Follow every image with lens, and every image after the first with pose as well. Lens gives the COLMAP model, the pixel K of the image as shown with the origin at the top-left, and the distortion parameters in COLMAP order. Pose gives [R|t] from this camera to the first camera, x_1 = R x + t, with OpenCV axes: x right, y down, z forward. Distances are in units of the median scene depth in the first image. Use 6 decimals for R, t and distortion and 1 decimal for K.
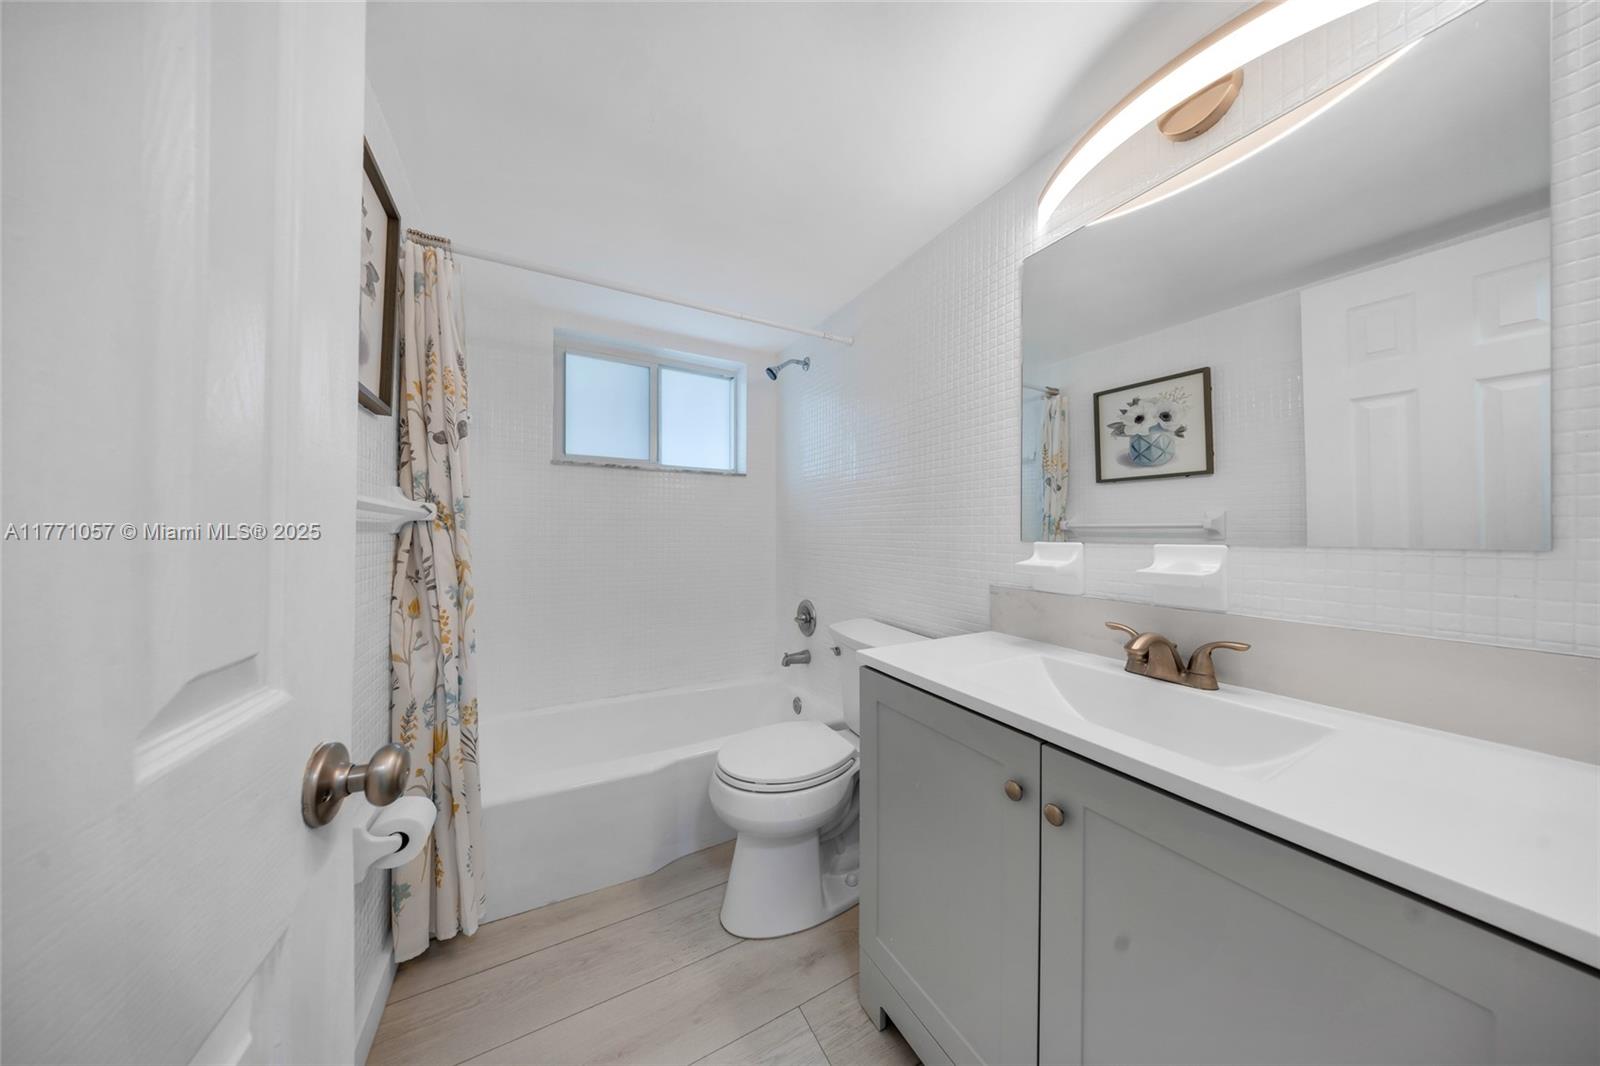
lens RADIAL K [[473.3, 0, 801.8], [0, 473.3, 532.1], [0, 0, 1]] dist [0.004196, -0.001185]
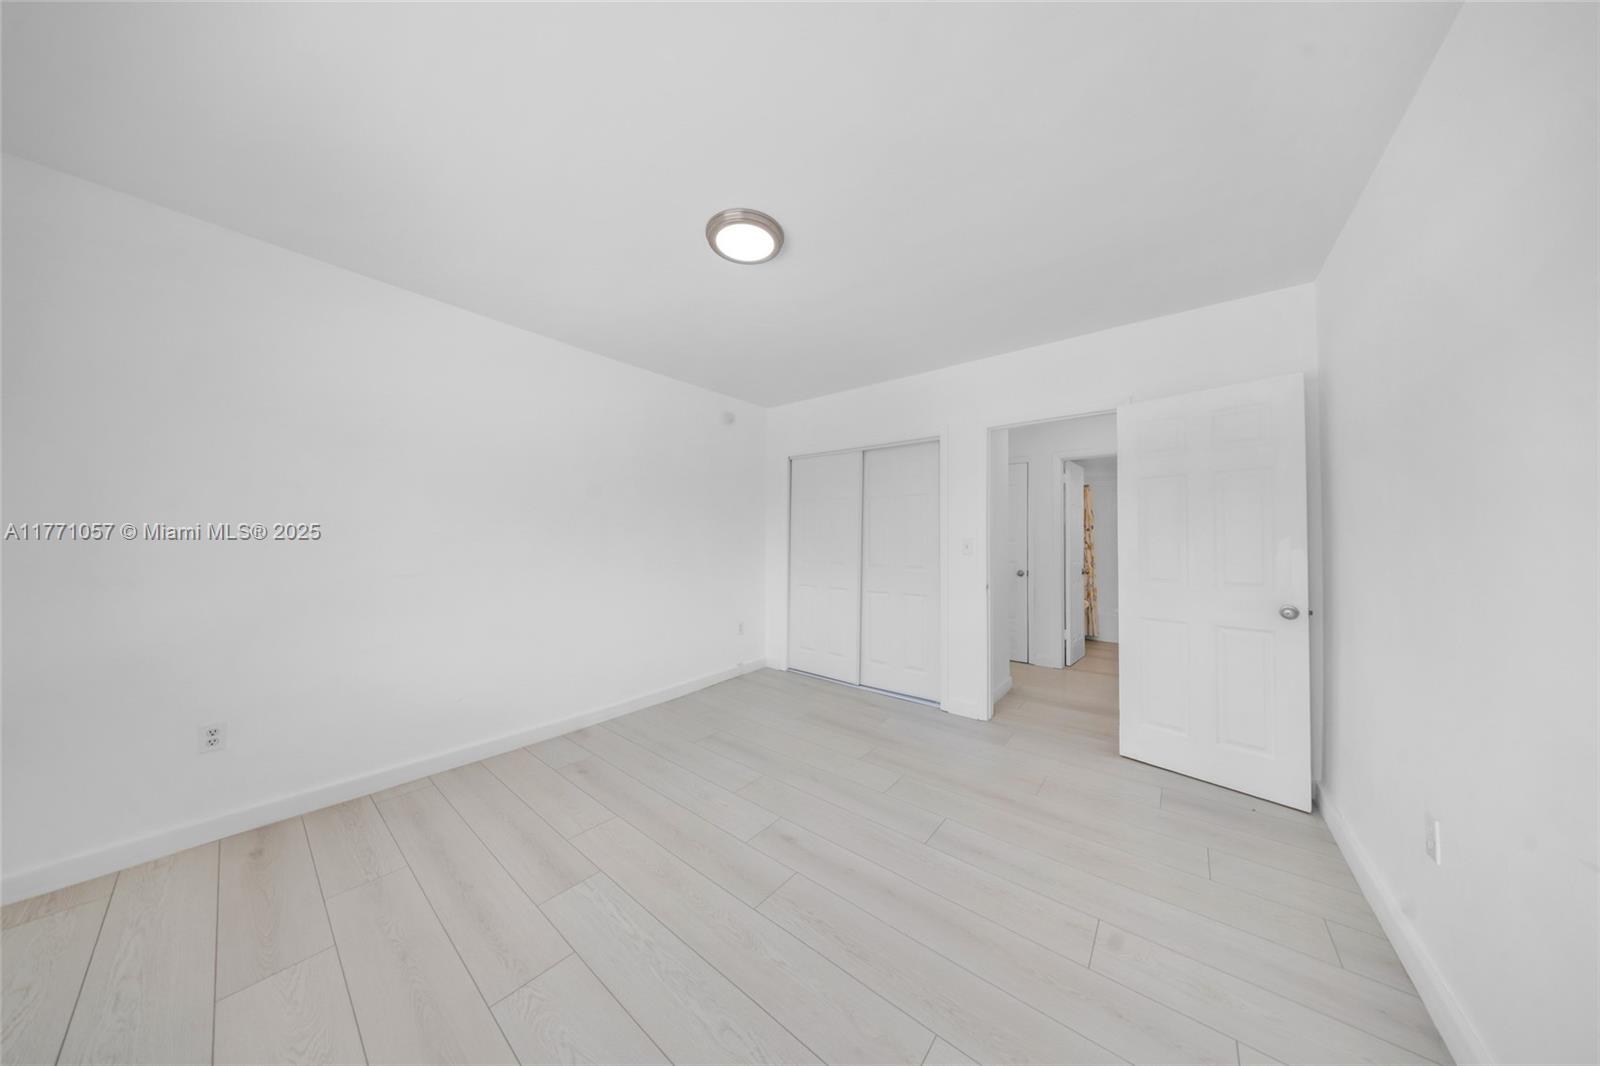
lens RADIAL K [[473.3, 0, 807.0], [0, 473.3, 523.9], [0, 0, 1]] dist [0.004196, -0.001185]
pose [[0.393846, -0.029744, -0.918695, 2.391485], [-0.011594, 0.999236, -0.037322, -0.051756], [0.919103, 0.025350, 0.393200, -3.316030]]
